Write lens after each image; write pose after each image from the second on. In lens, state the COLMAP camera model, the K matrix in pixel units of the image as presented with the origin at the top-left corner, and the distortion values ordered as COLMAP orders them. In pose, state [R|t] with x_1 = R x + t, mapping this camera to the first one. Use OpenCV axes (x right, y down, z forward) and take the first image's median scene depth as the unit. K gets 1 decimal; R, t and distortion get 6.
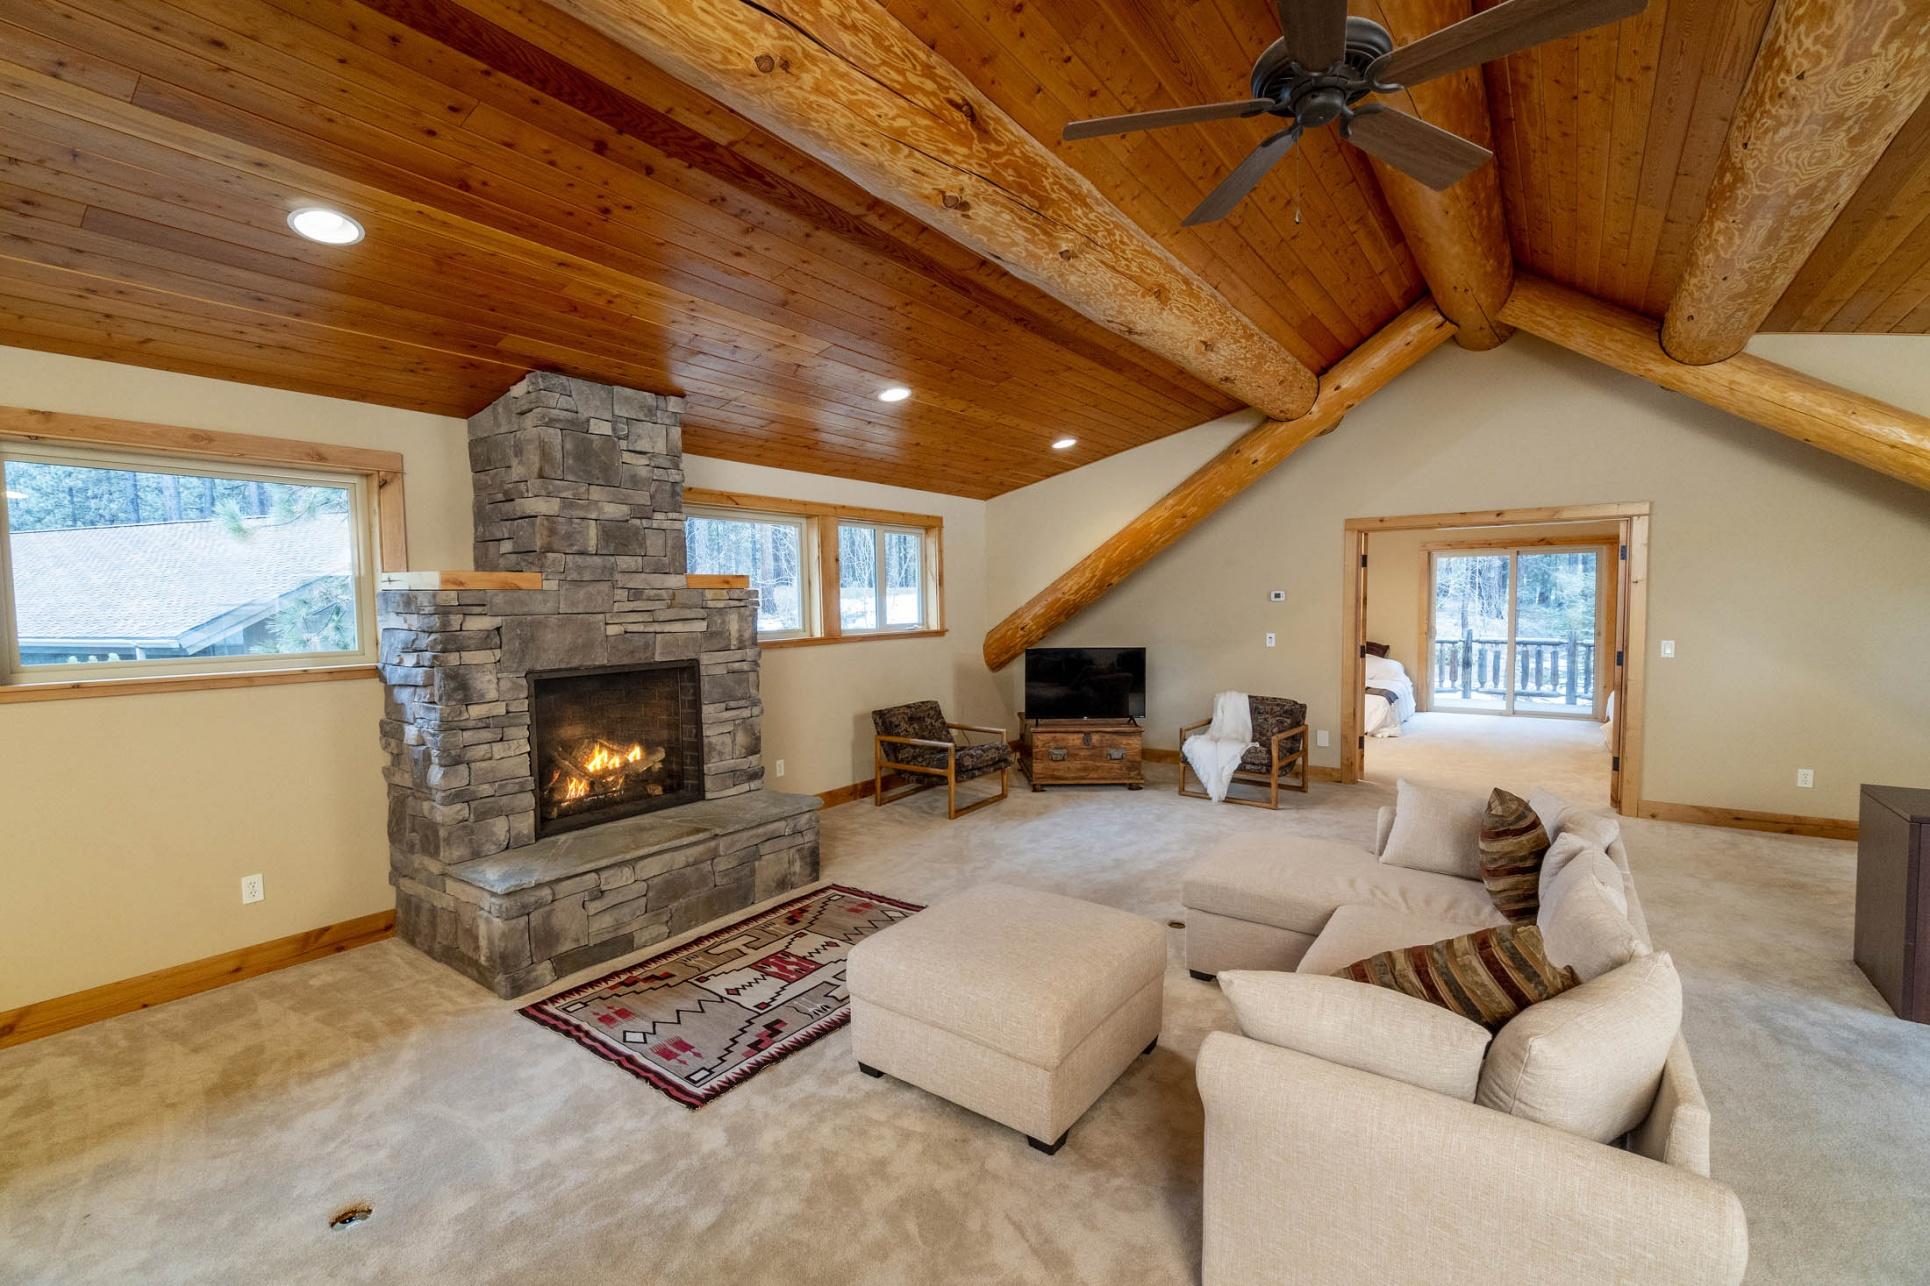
lens RADIAL K [[821.9, 0, 965.0], [0, 821.9, 643.0], [0, 0, 1]] dist [-0.000387, 0.000150]
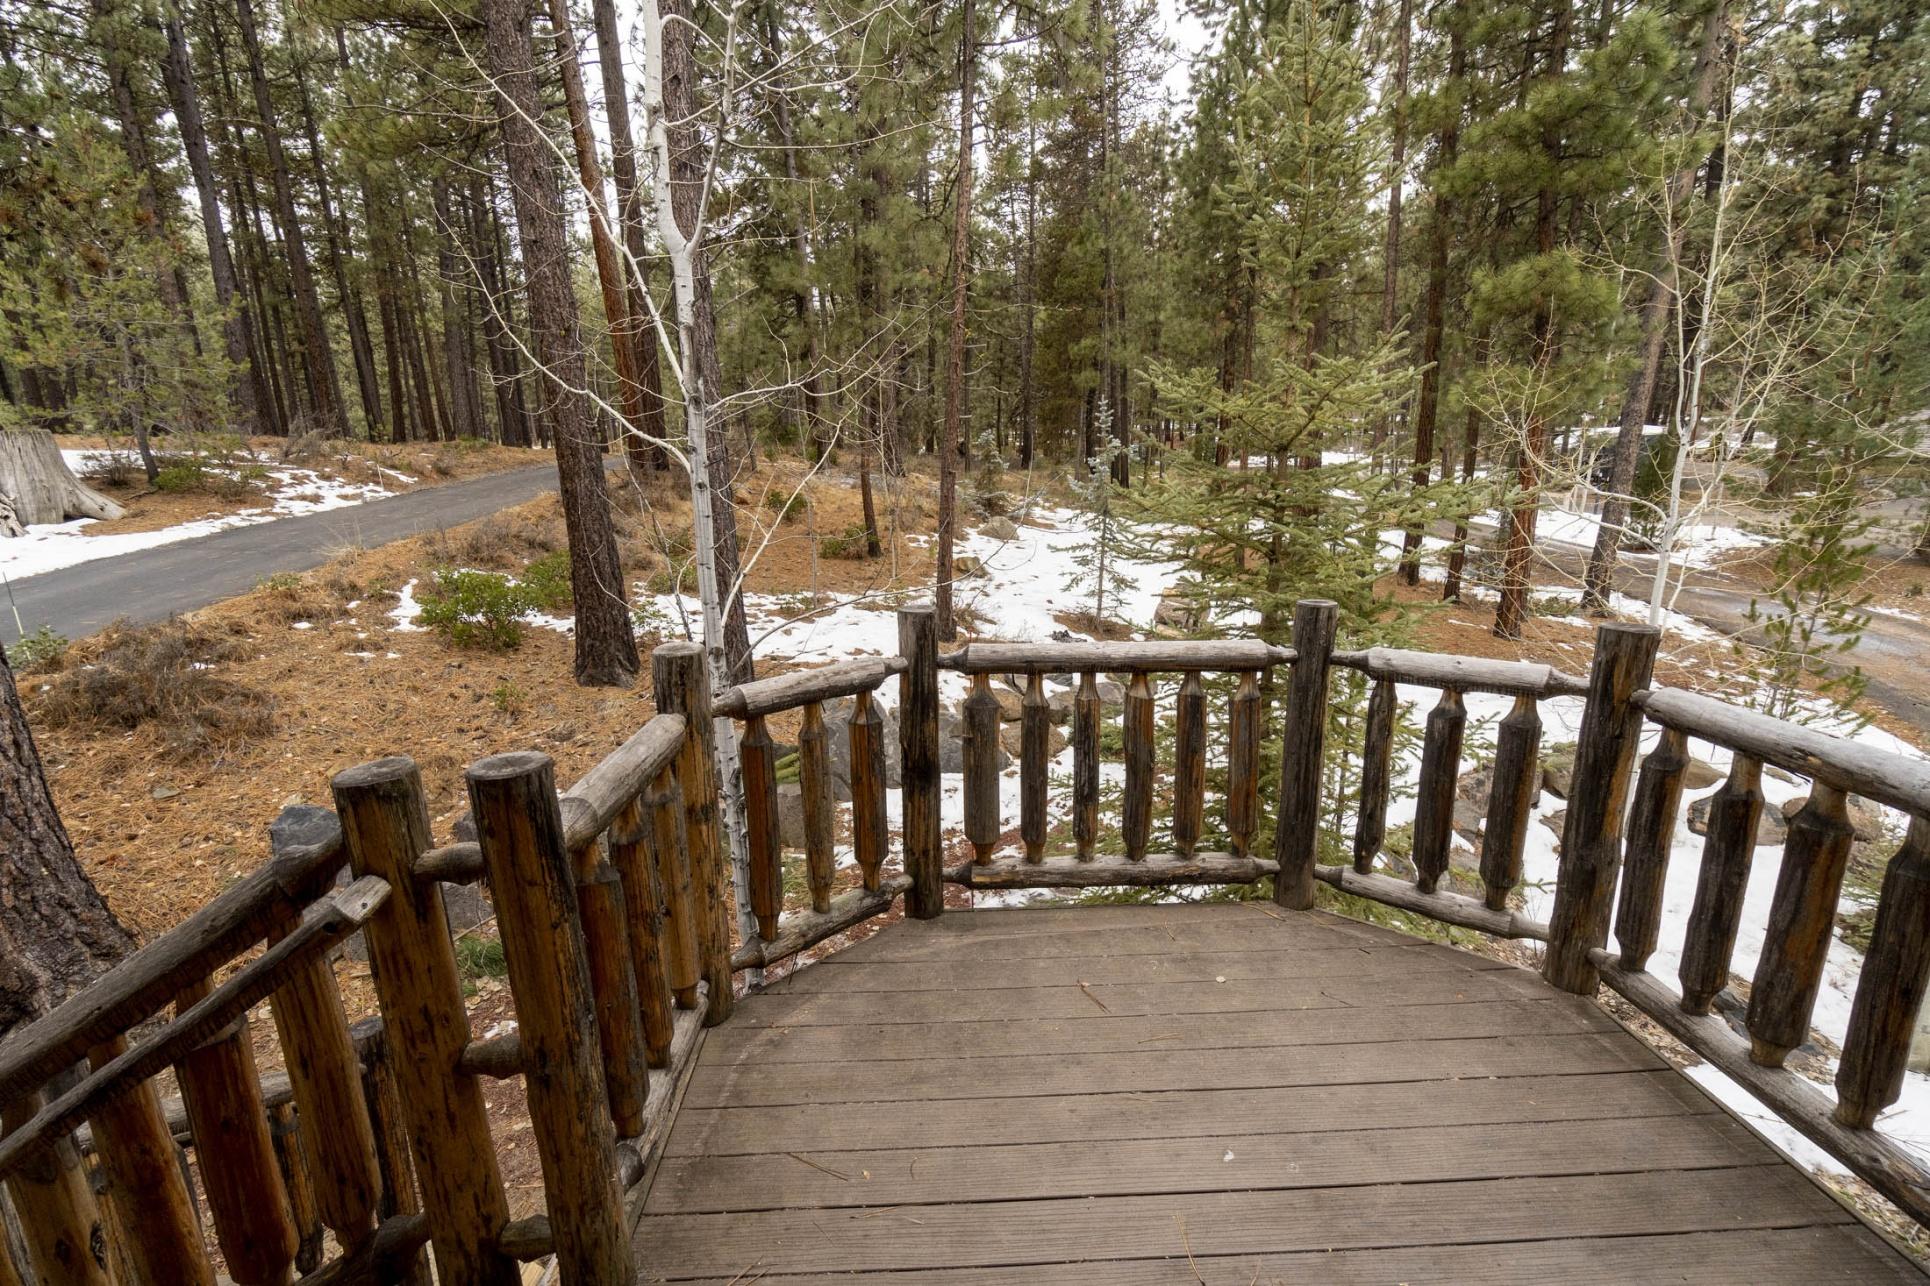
lens RADIAL K [[821.9, 0, 965.0], [0, 821.9, 643.0], [0, 0, 1]] dist [-0.000387, 0.000150]
pose [[0.782708, -0.137515, 0.607008, 0.495210], [0.027454, 0.981965, 0.187058, -0.046593], [-0.621784, -0.129747, 0.772367, 0.833363]]
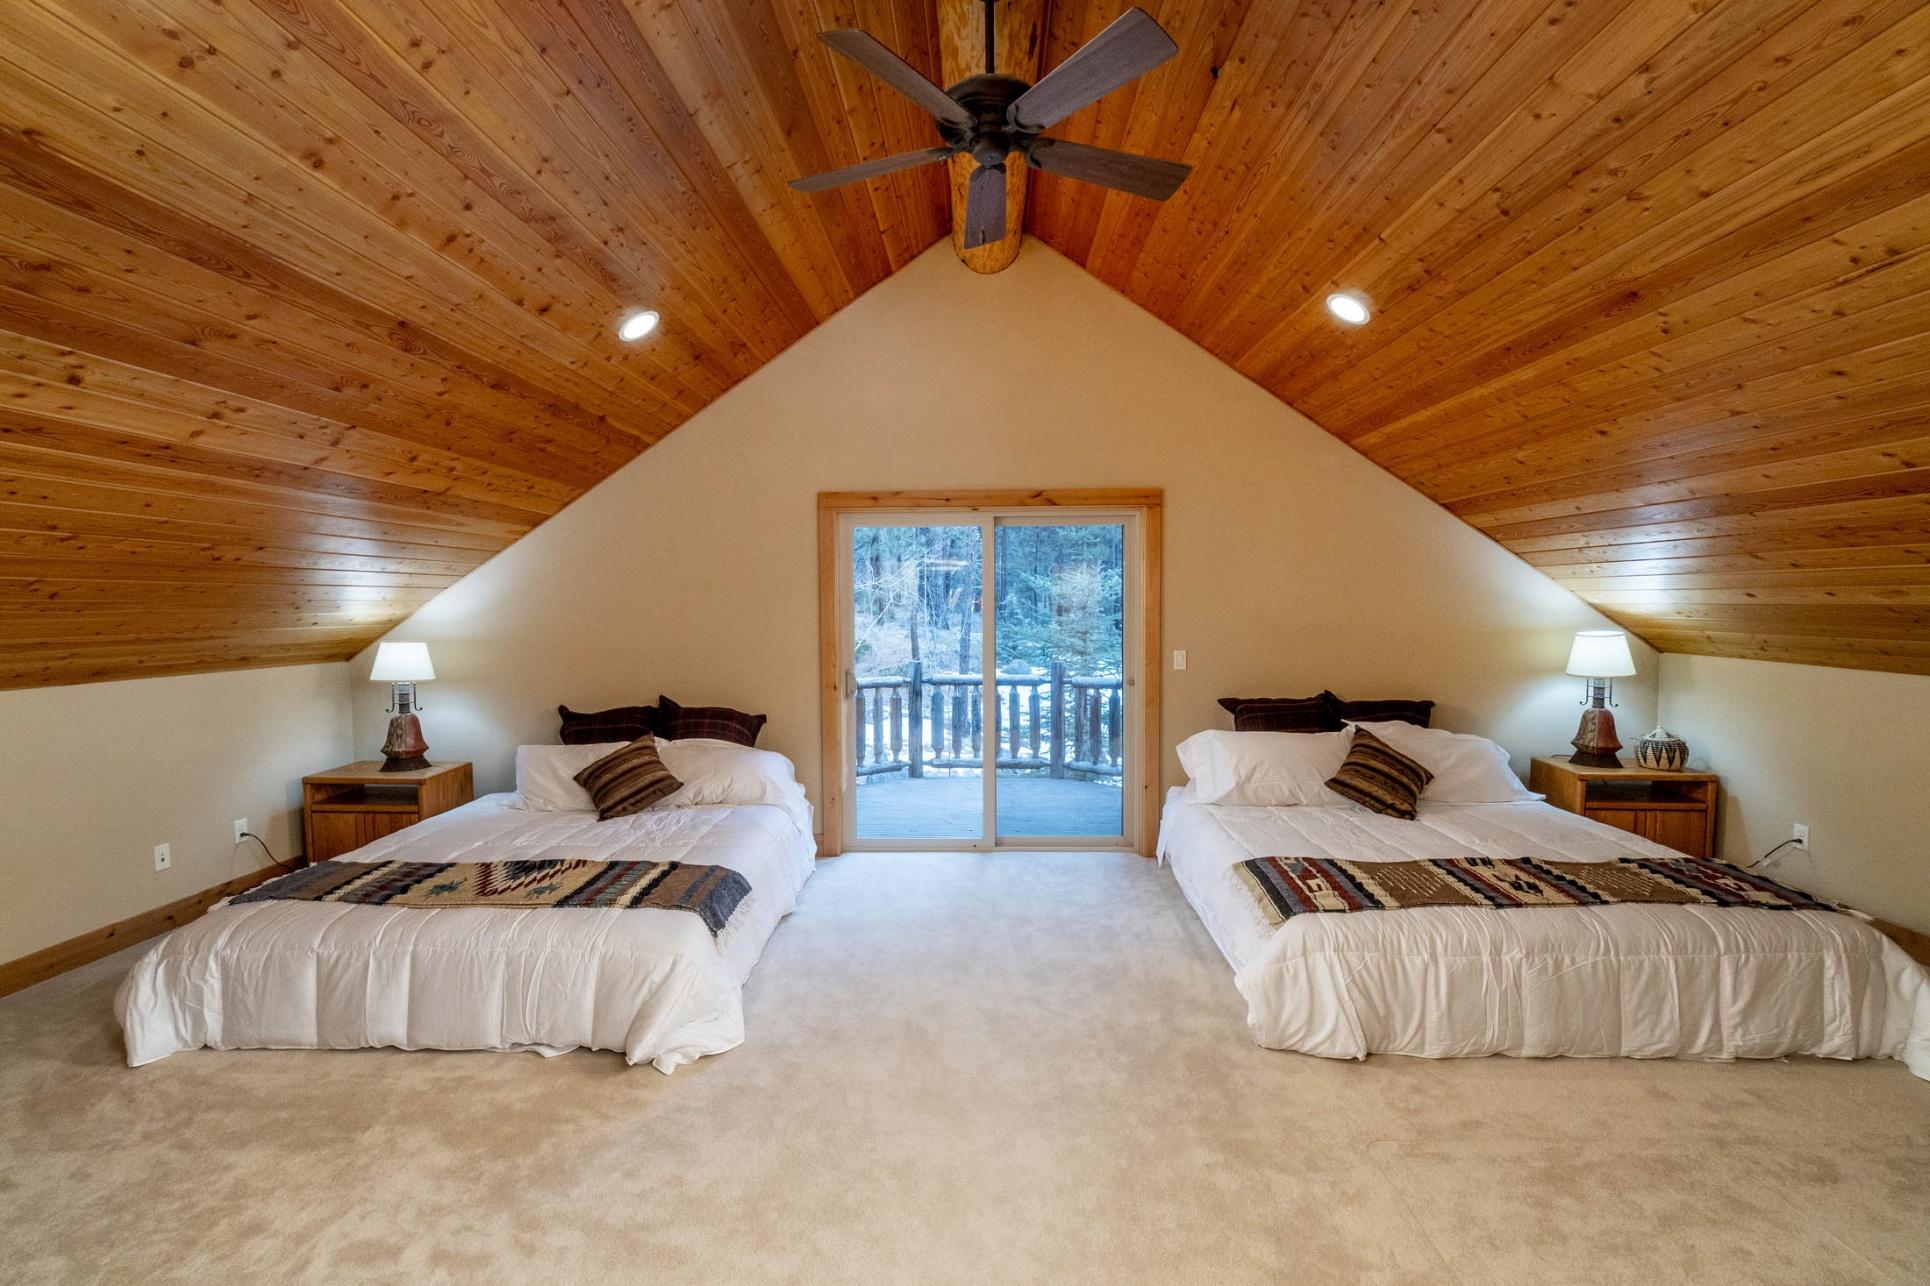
lens RADIAL K [[821.9, 0, 965.0], [0, 821.9, 643.0], [0, 0, 1]] dist [-0.000387, 0.000150]
pose [[0.822214, -0.014841, 0.568985, 0.304753], [0.019356, 0.999811, -0.001892, -0.028364], [-0.568850, 0.012569, 0.822345, 0.493245]]
